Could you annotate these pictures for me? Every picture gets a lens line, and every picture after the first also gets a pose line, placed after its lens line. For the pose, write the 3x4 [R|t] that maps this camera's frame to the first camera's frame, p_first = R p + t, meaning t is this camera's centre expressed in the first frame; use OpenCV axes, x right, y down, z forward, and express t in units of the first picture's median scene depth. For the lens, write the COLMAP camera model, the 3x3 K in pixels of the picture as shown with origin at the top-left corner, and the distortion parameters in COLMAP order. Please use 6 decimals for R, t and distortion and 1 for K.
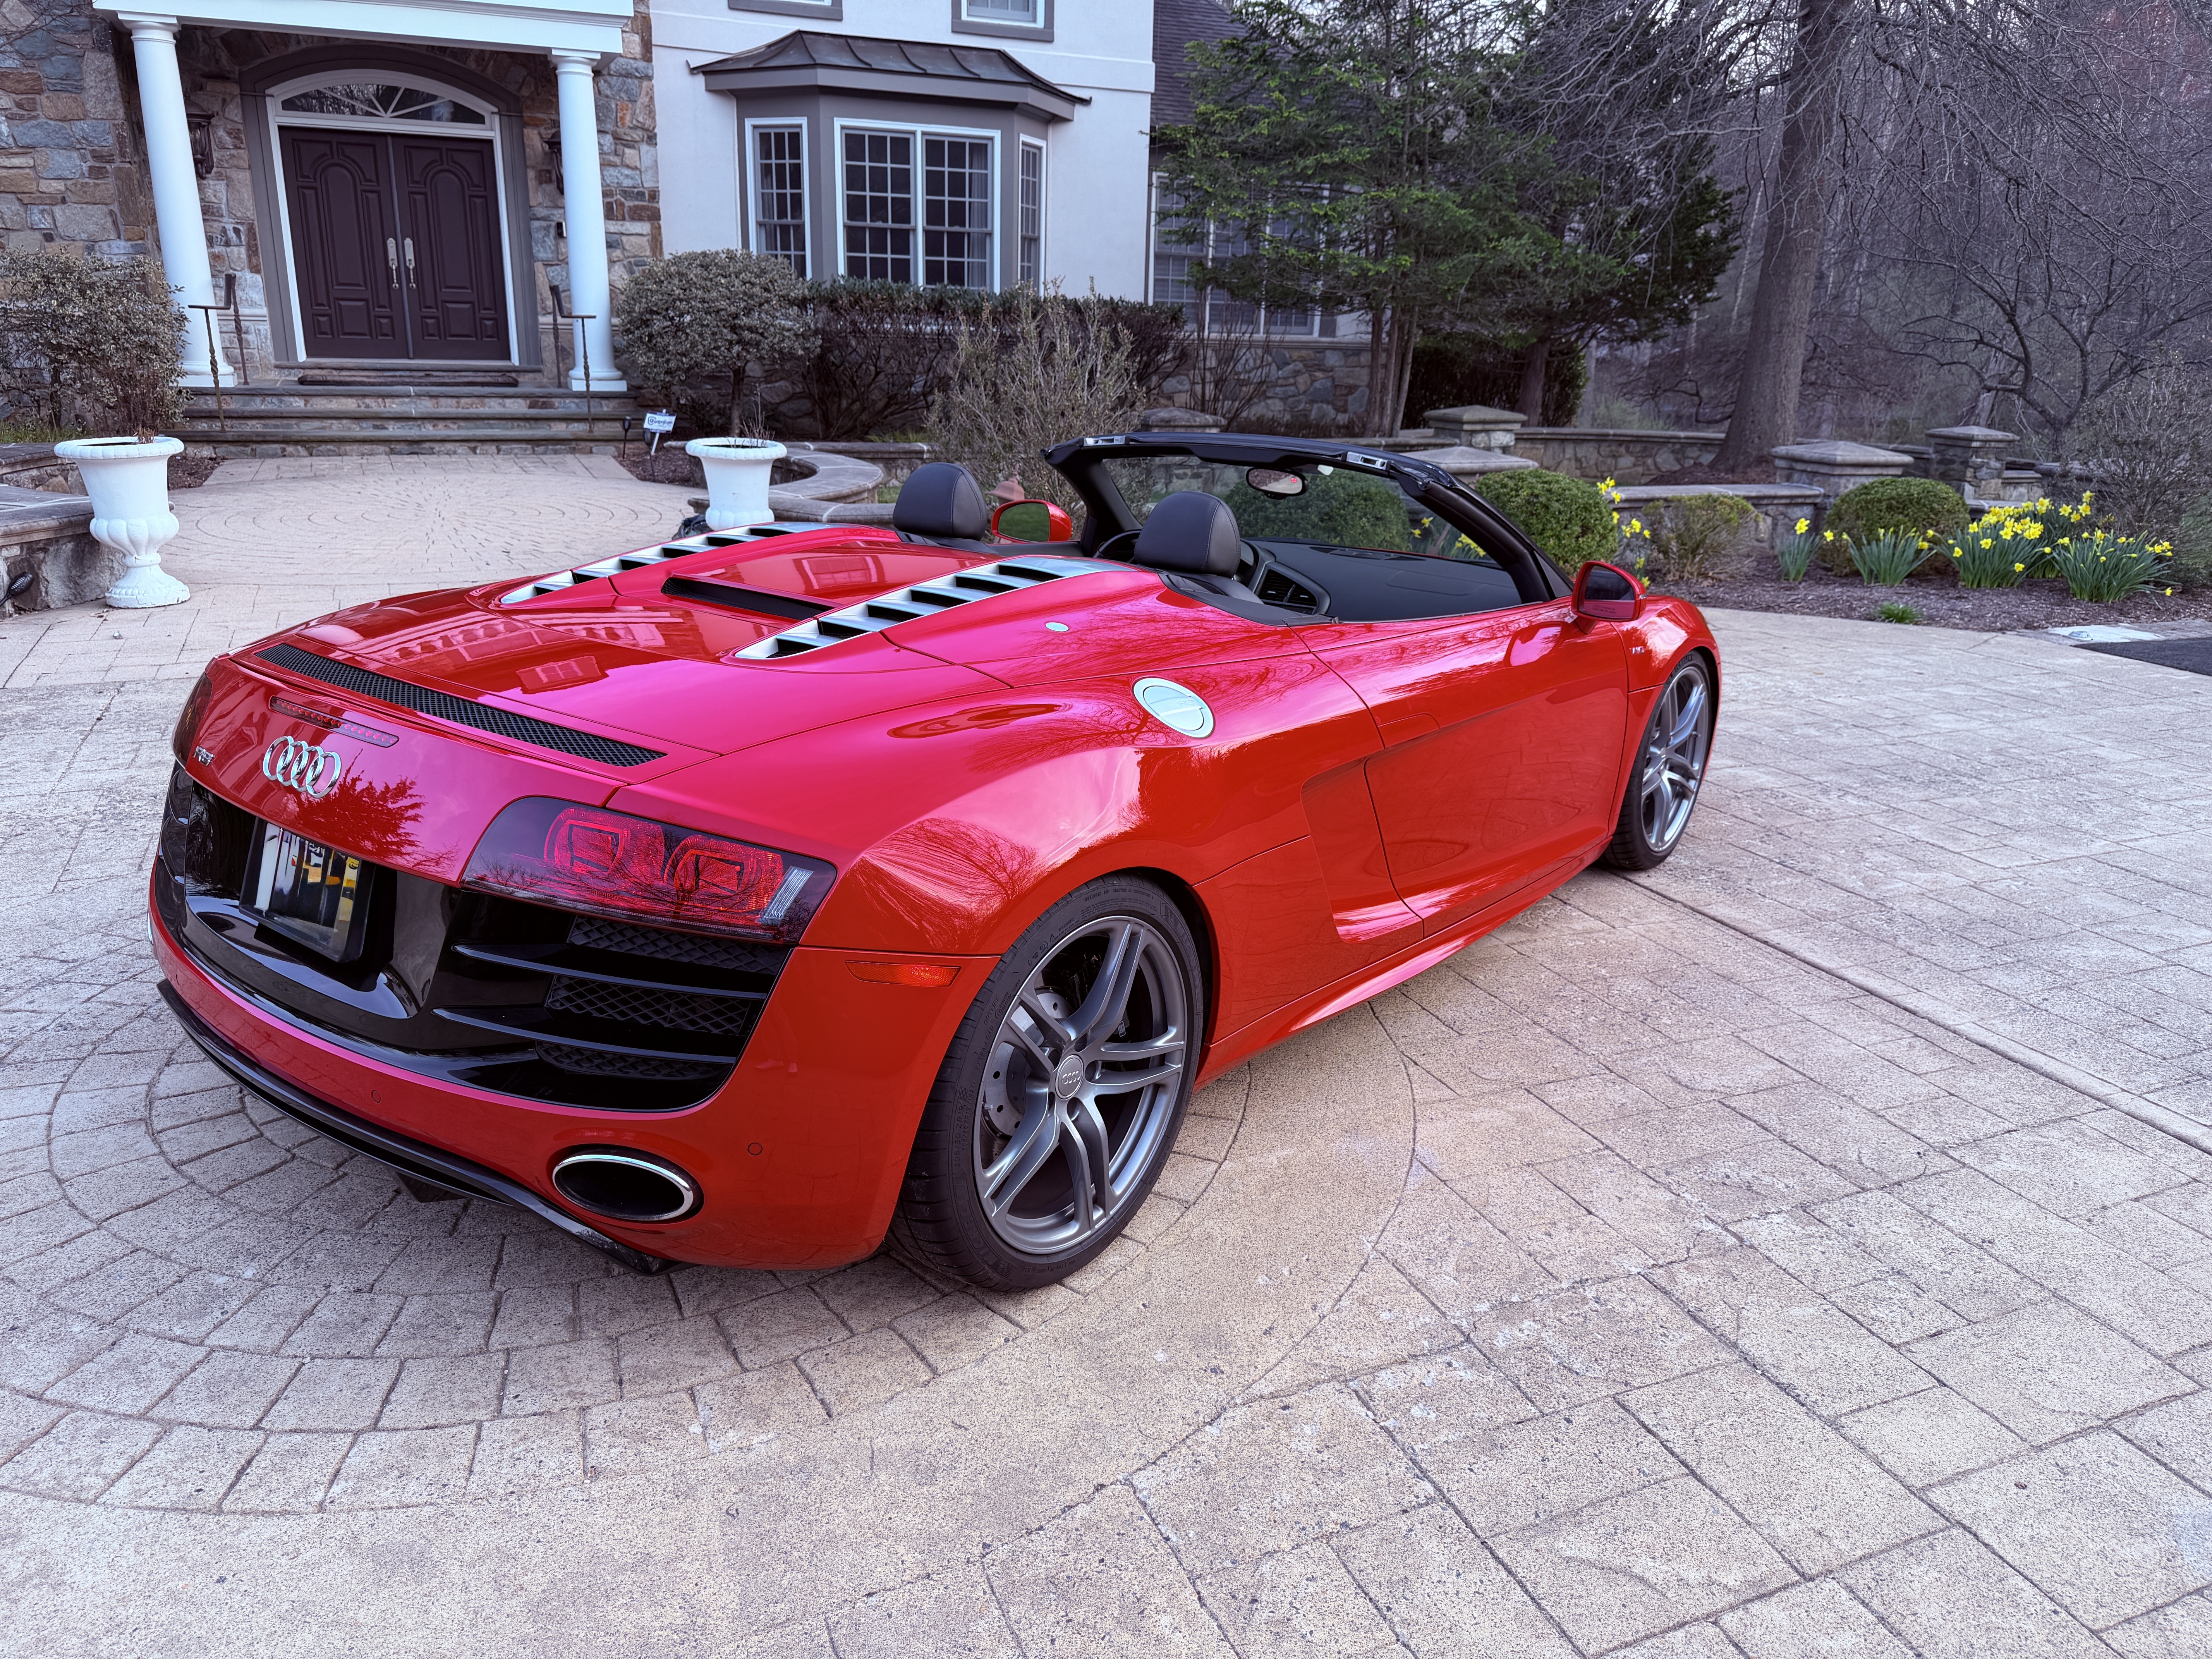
lens RADIAL K [[1607.1, 0, 1106.0], [0, 1607.1, 829.5], [0, 0, 1]] dist [-0.010745, -0.001310]
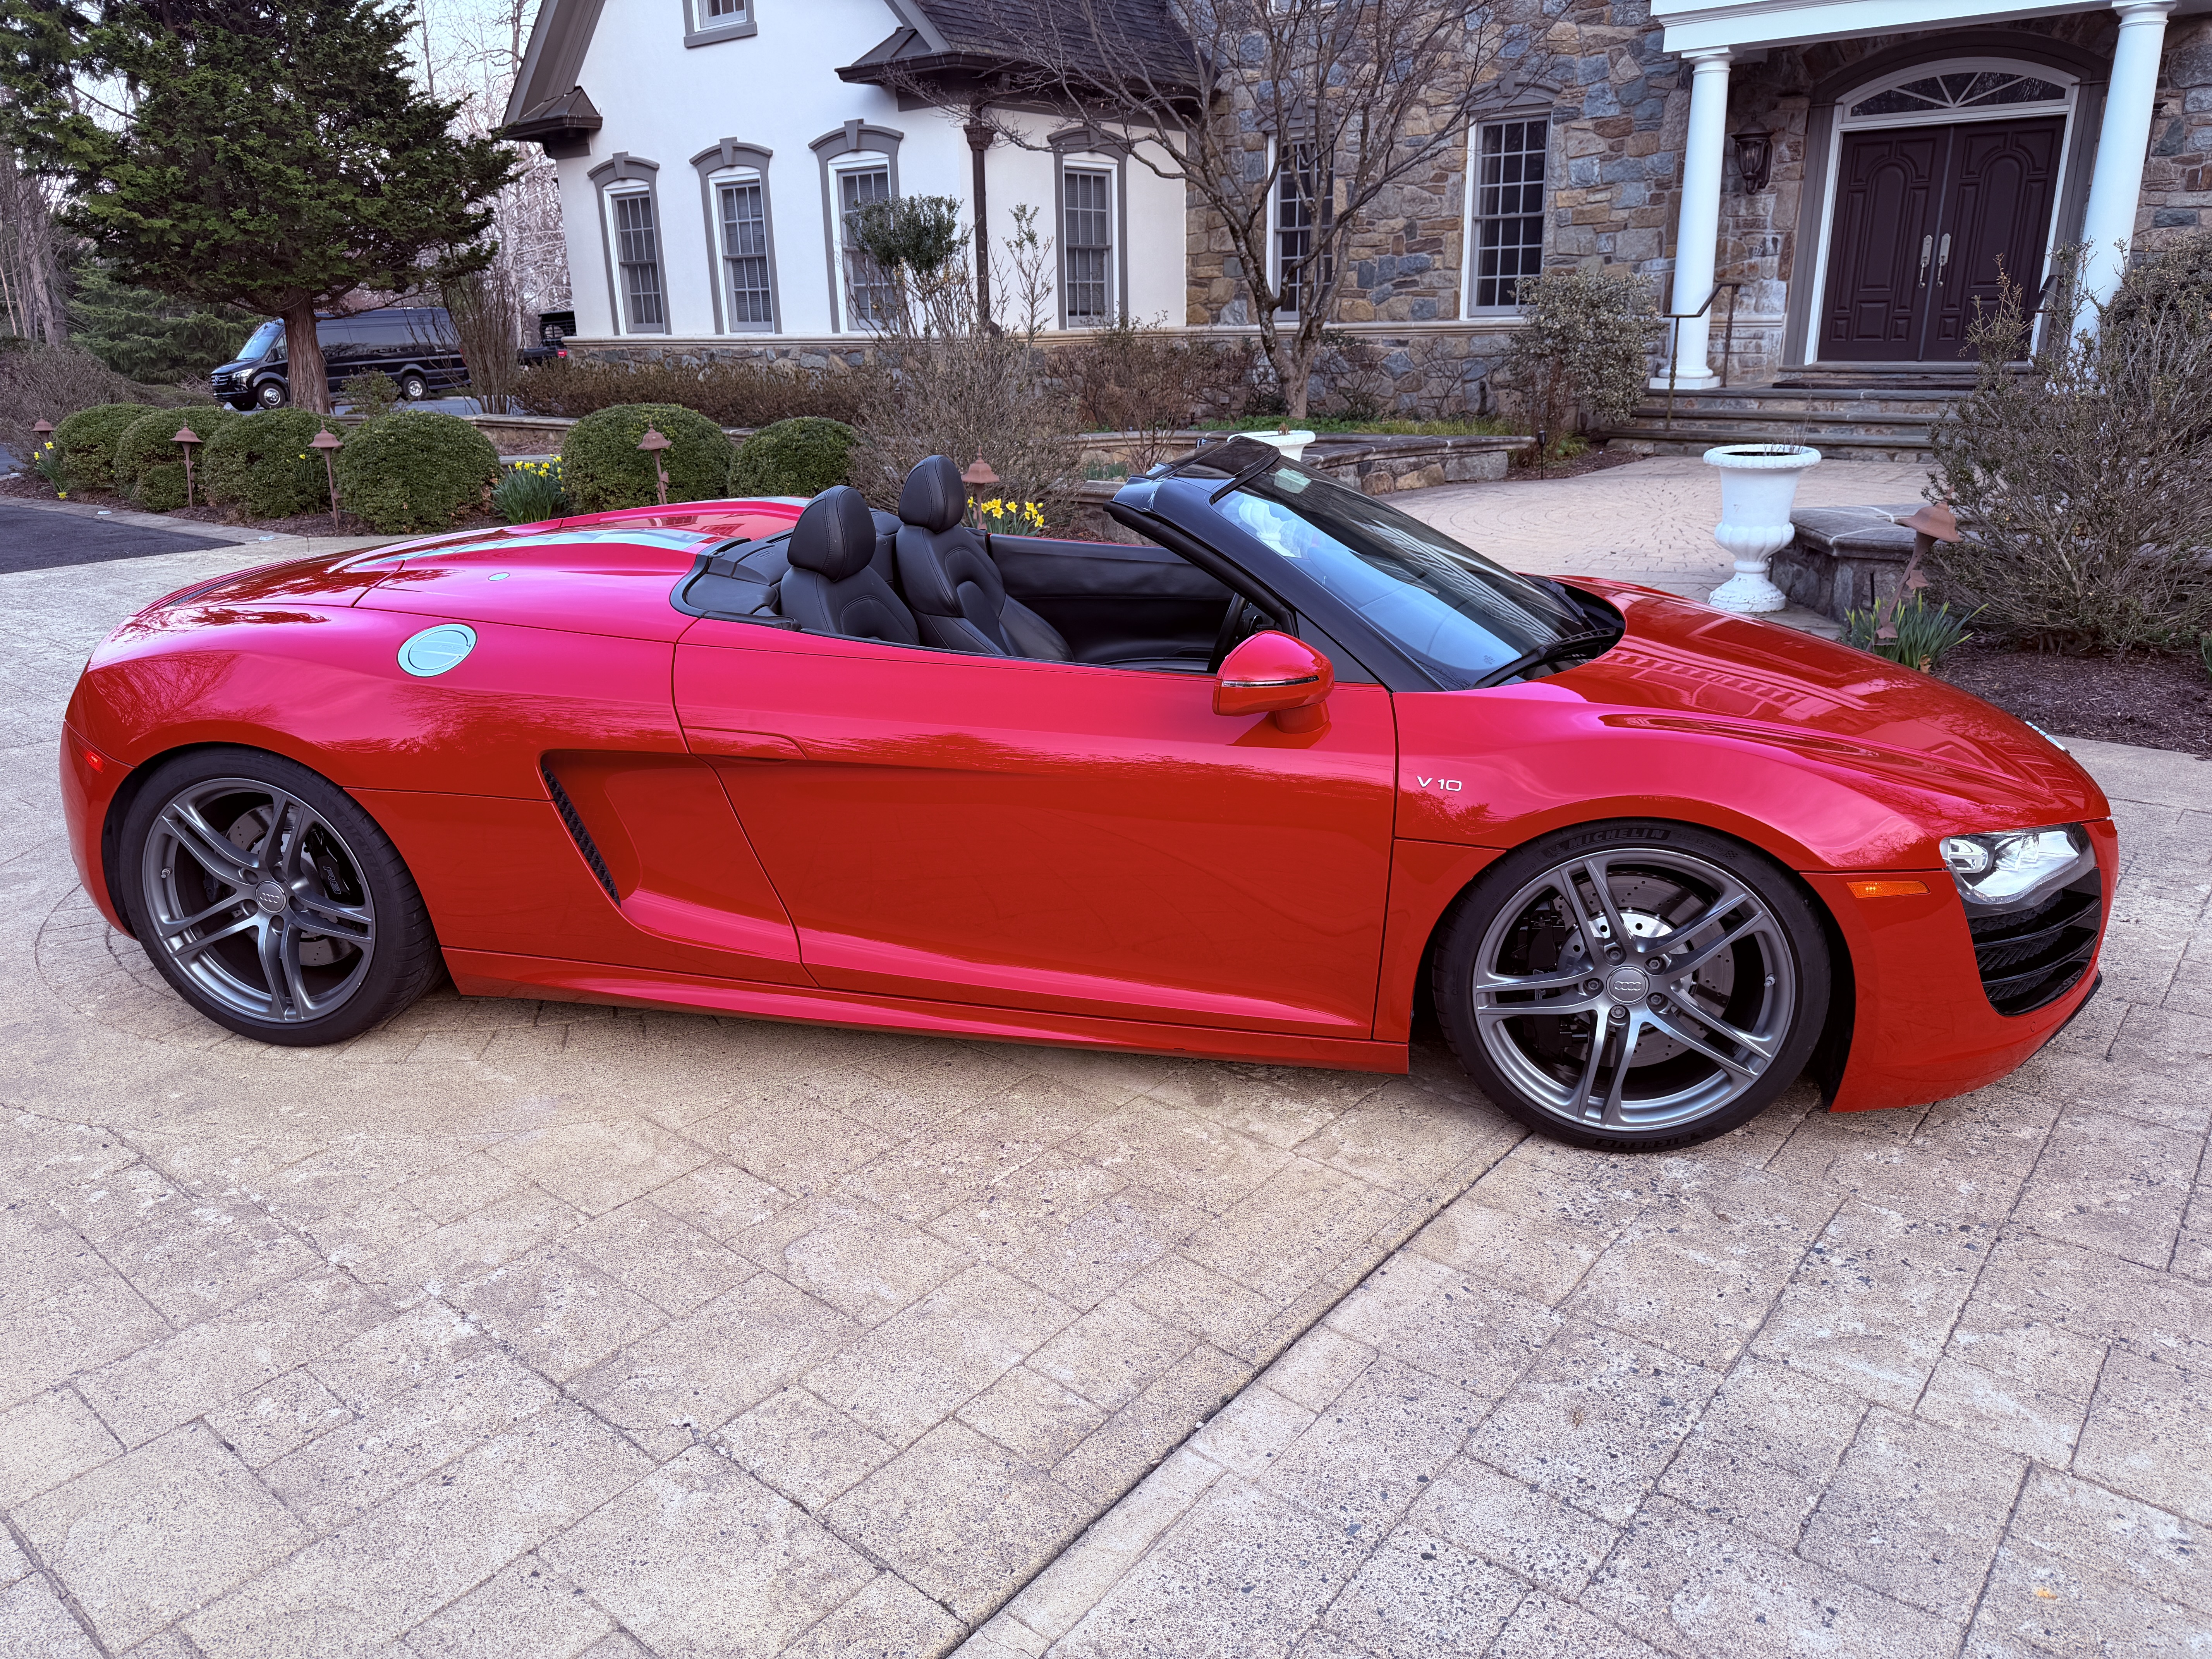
lens RADIAL K [[1575.1, 0, 1106.0], [0, 1575.1, 829.5], [0, 0, 1]] dist [0.030305, -0.040089]
pose [[0.441309, 0.242431, -0.863987, 0.279692], [-0.240974, 0.959466, 0.146137, -0.052355], [0.864395, 0.143707, 0.481840, 0.186144]]
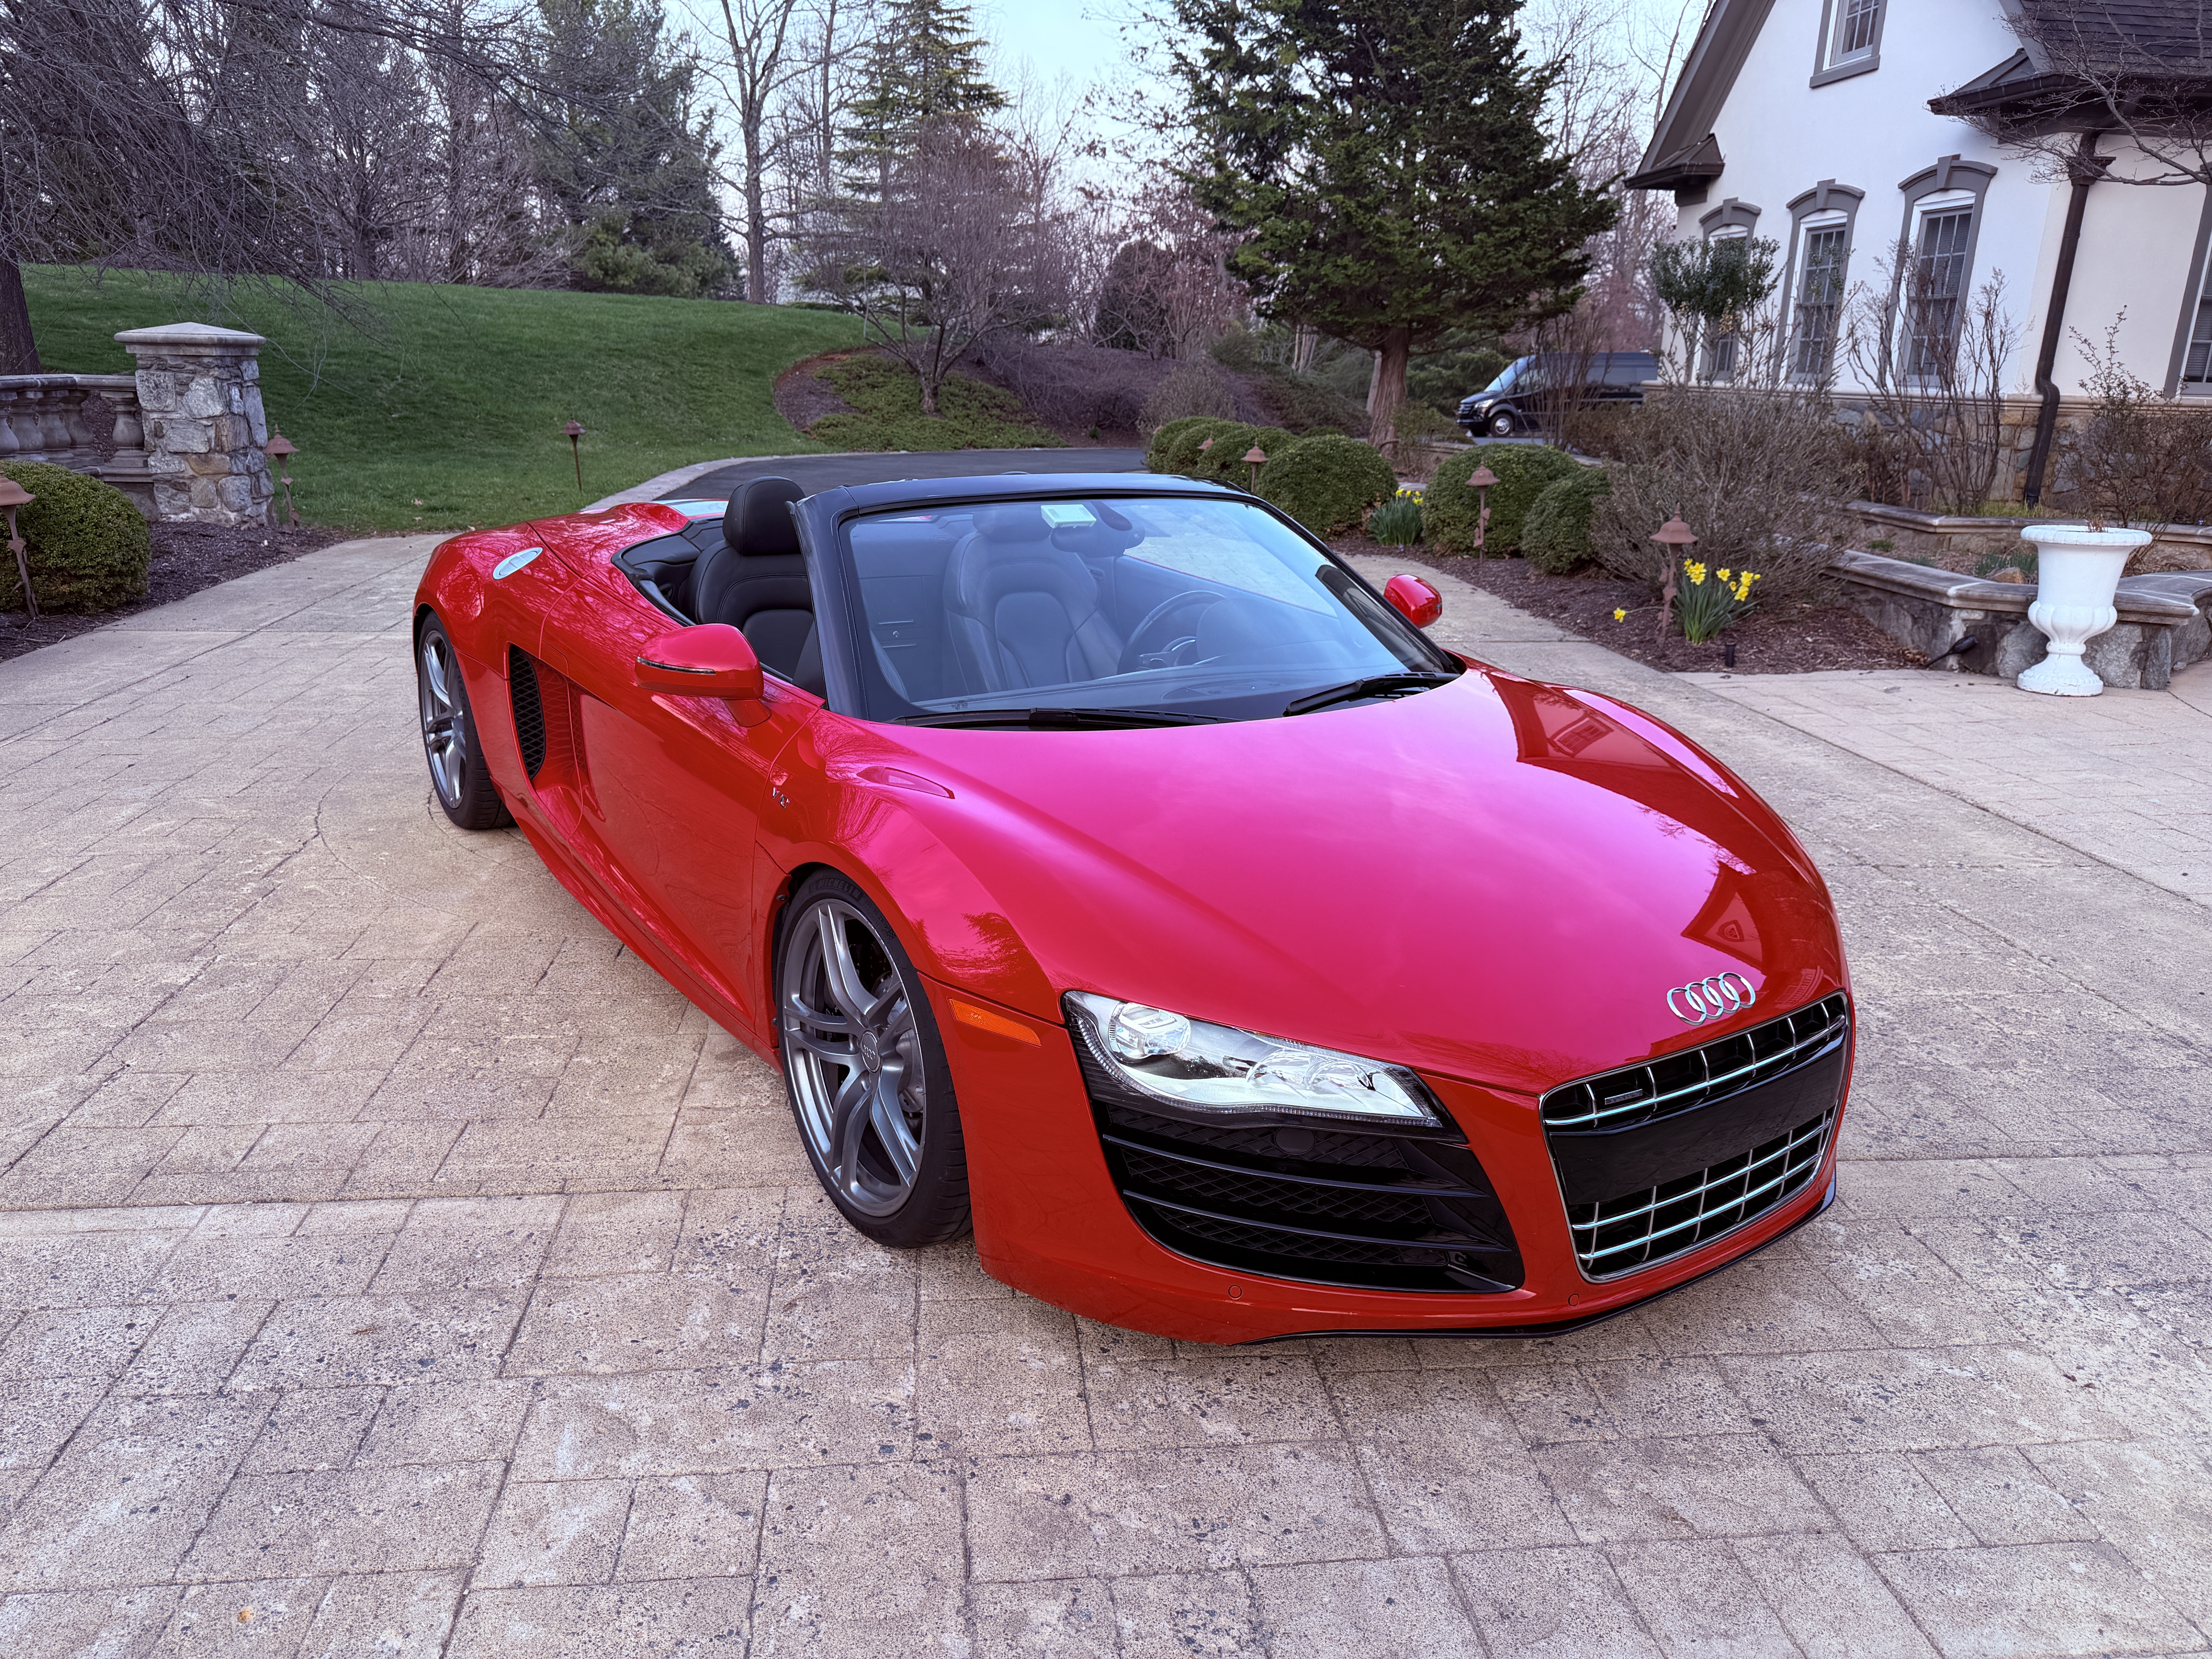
lens RADIAL K [[1575.1, 0, 1106.0], [0, 1575.1, 829.5], [0, 0, 1]] dist [0.030305, -0.040089]
pose [[-0.311050, 0.236728, -0.920439, 0.300899], [-0.322818, 0.884584, 0.336599, -0.123661], [0.893888, 0.401834, -0.198730, 0.418614]]
